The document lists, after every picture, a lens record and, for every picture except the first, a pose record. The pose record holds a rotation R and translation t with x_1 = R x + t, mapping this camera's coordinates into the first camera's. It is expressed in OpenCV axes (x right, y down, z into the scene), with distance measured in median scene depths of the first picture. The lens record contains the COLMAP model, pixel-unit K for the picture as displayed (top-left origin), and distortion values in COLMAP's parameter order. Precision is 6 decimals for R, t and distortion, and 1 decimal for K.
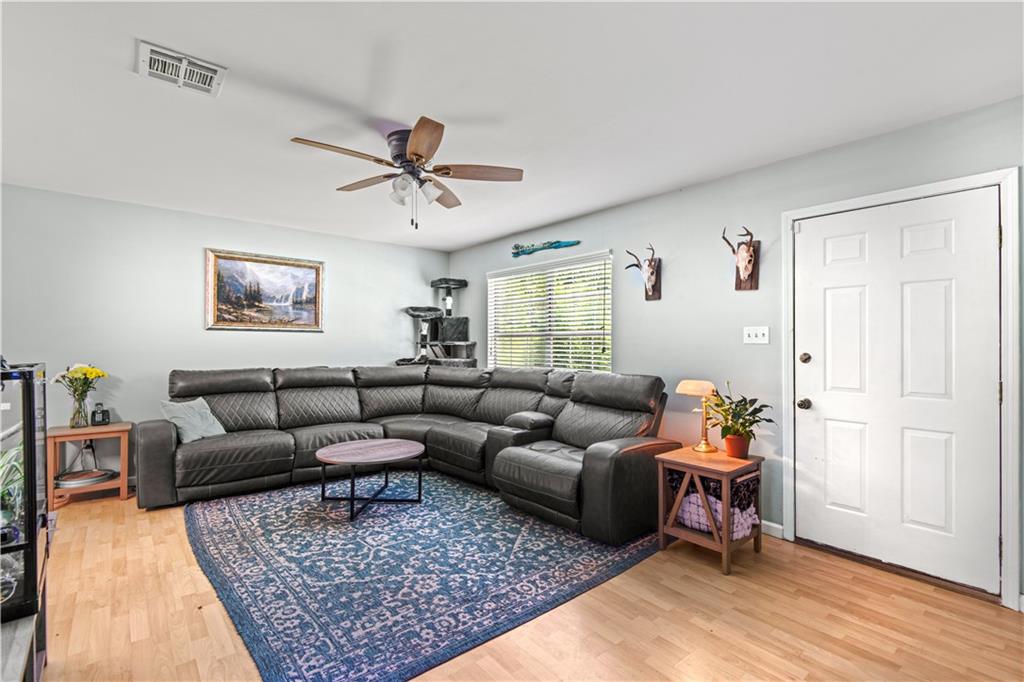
lens RADIAL K [[464.4, 0, 511.6], [0, 464.4, 339.0], [0, 0, 1]] dist [0.019283, -0.000244]
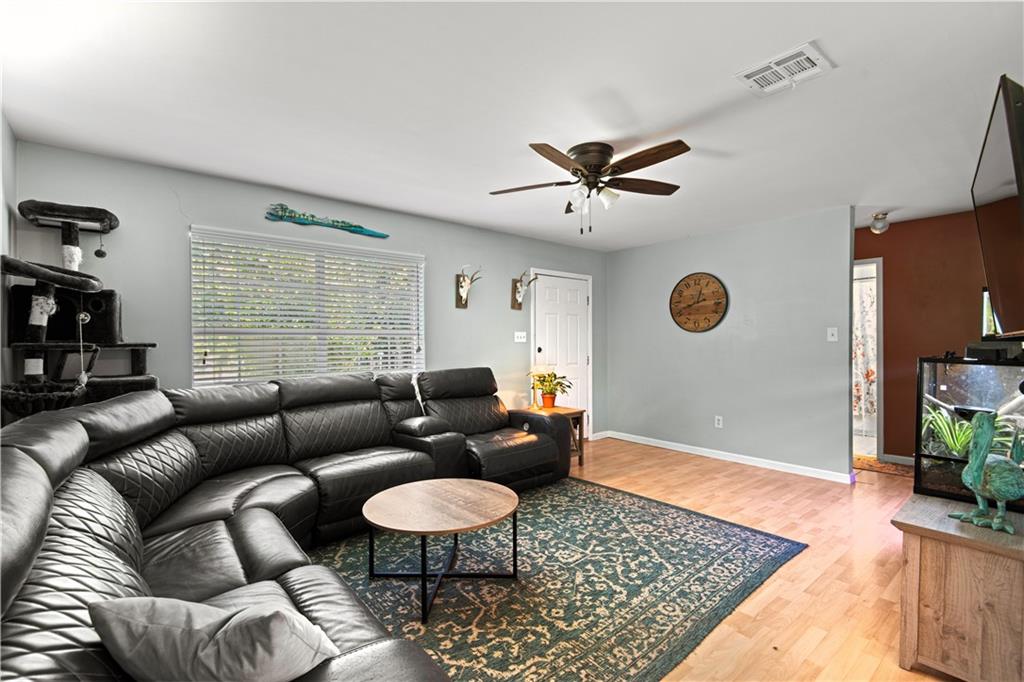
lens RADIAL K [[464.4, 0, 511.8], [0, 464.4, 343.7], [0, 0, 1]] dist [0.019283, -0.000244]
pose [[0.005380, -0.004423, 0.999976, -1.247834], [0.000974, 0.999990, 0.004418, 0.010079], [-0.999985, 0.000950, 0.005384, 1.149531]]
